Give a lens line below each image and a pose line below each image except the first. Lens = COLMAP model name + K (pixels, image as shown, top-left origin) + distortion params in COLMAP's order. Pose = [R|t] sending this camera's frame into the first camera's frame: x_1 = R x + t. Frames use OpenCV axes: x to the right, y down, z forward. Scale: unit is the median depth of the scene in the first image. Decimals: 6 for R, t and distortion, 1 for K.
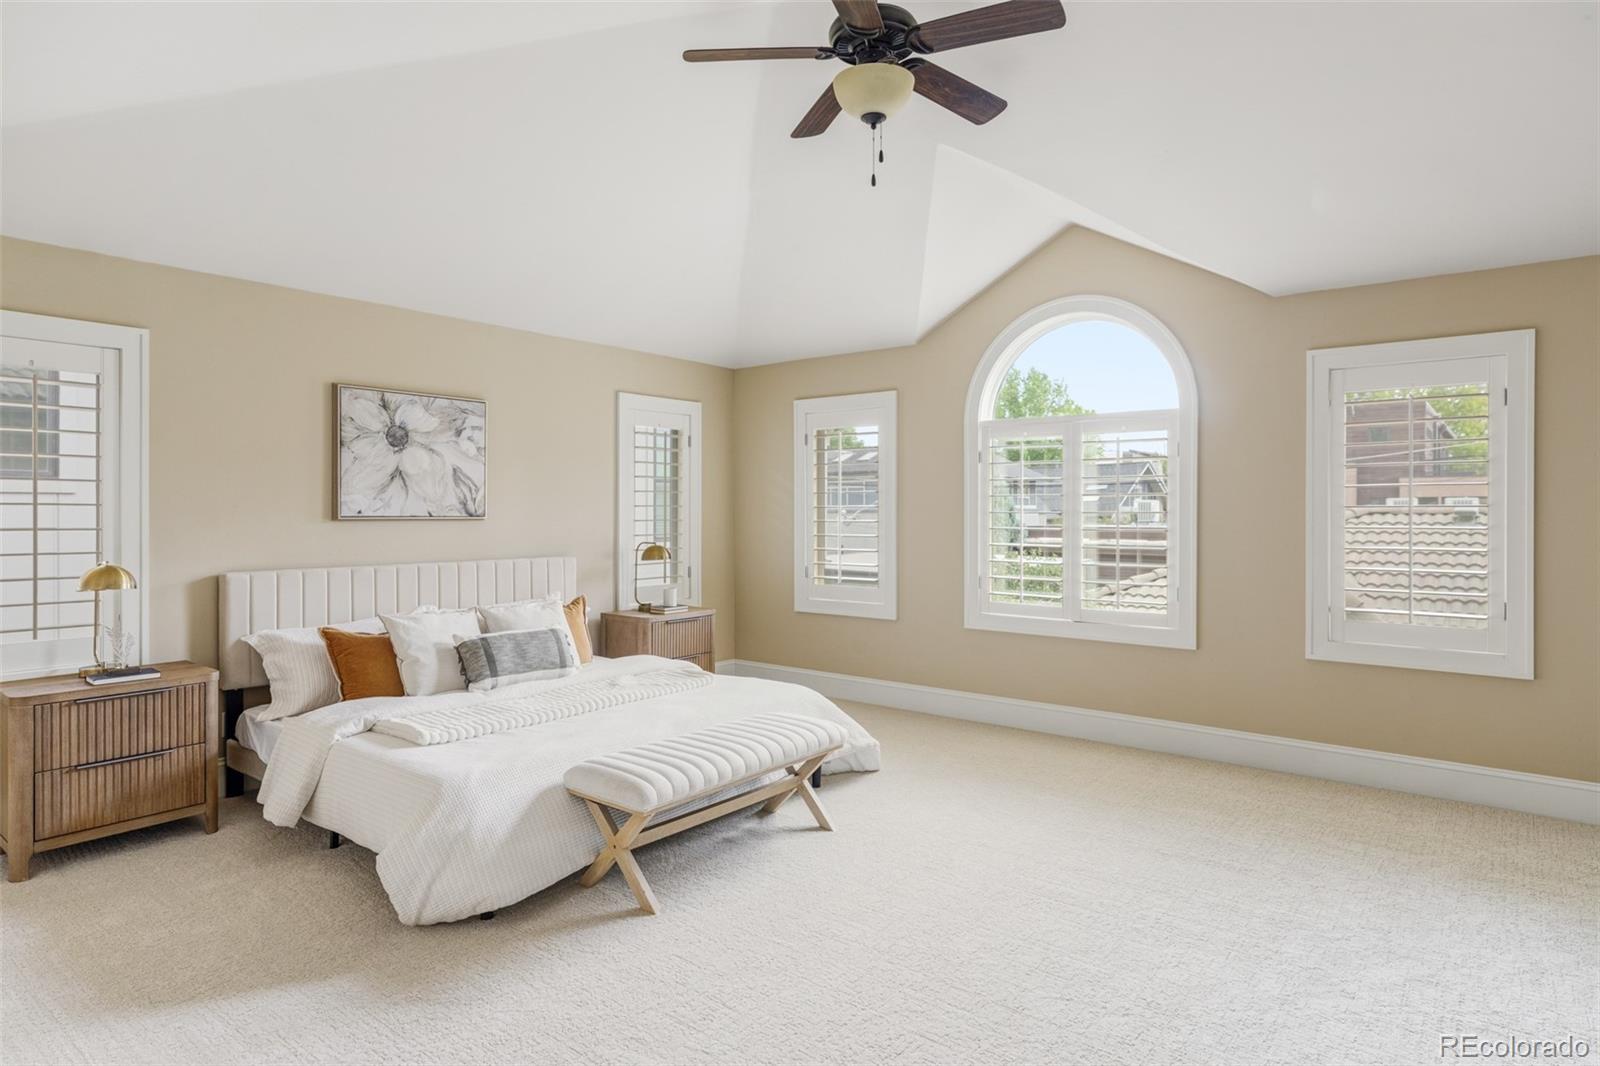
lens RADIAL K [[862.6, 0, 758.4], [0, 862.6, 516.2], [0, 0, 1]] dist [0.004195, 0.001366]
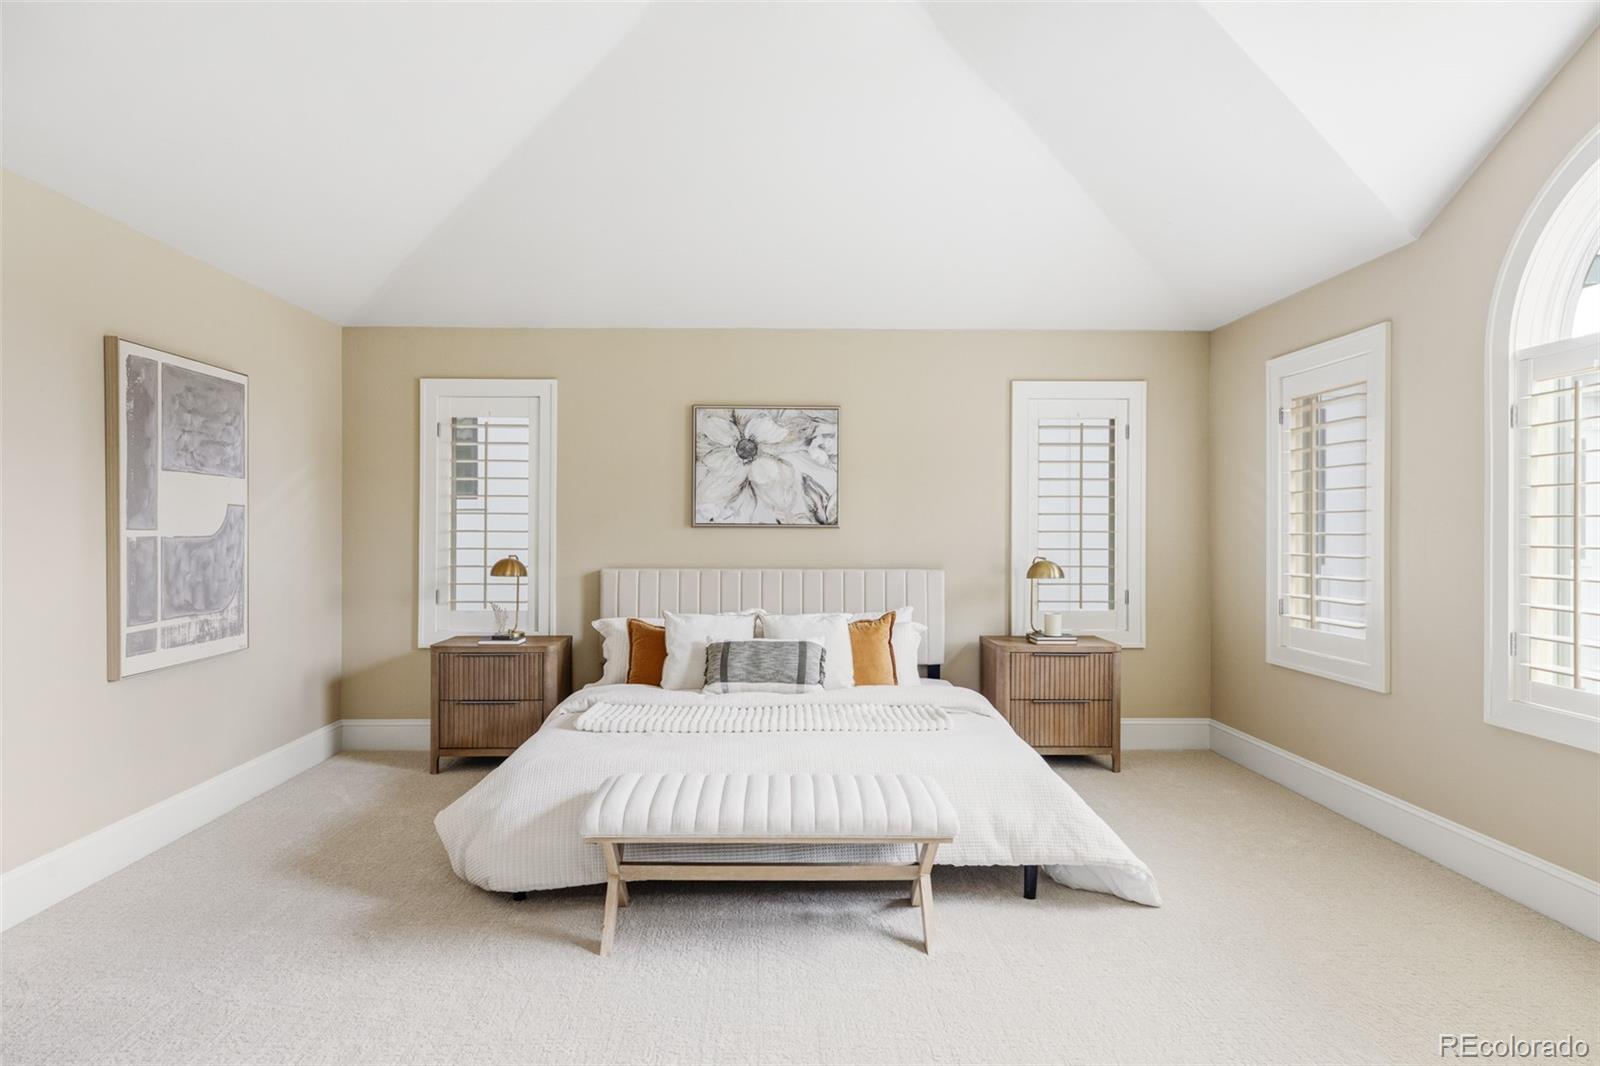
lens RADIAL K [[862.6, 0, 792.8], [0, 862.6, 528.0], [0, 0, 1]] dist [0.004195, 0.001366]
pose [[0.665656, 0.000724, -0.746258, 0.419761], [-0.007388, 0.999957, -0.005620, 0.011076], [0.746222, 0.009255, 0.665633, 0.332765]]
